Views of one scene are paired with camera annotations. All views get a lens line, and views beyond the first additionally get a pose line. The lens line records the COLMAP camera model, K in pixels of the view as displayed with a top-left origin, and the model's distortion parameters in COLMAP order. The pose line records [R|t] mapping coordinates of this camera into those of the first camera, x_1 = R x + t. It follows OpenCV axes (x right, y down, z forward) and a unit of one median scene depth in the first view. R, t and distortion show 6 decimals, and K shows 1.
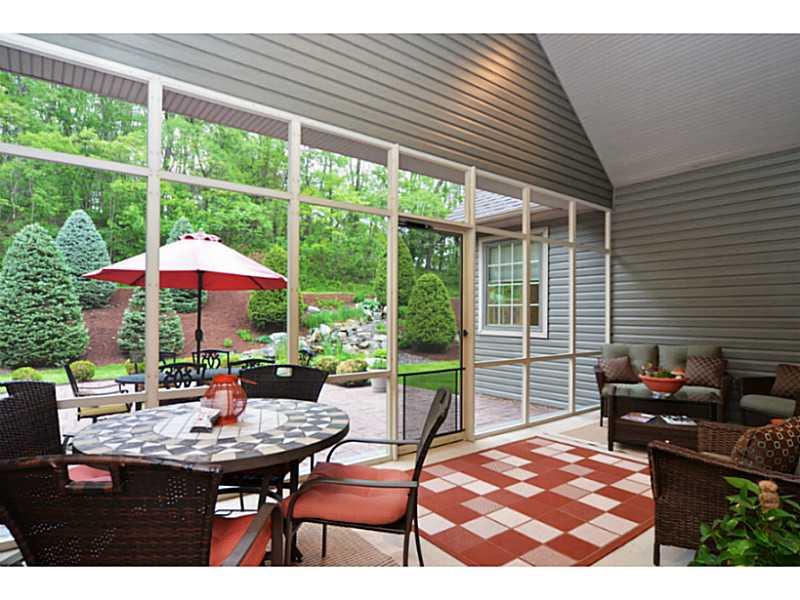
lens RADIAL K [[446.2, 0, 400.5], [0, 446.2, 304.0], [0, 0, 1]] dist [0.002150, -0.000596]
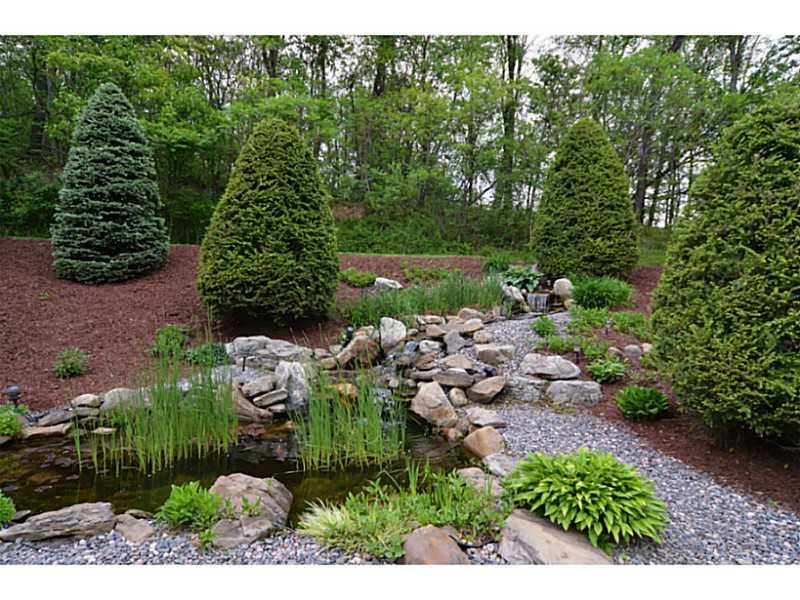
lens RADIAL K [[446.2, 0, 395.4], [0, 446.2, 301.4], [0, 0, 1]] dist [0.002150, -0.000596]
pose [[0.934699, 0.012034, -0.355236, -0.044621], [-0.012981, 0.999916, -0.000282, 0.044307], [0.355203, 0.004875, 0.934776, 0.898317]]
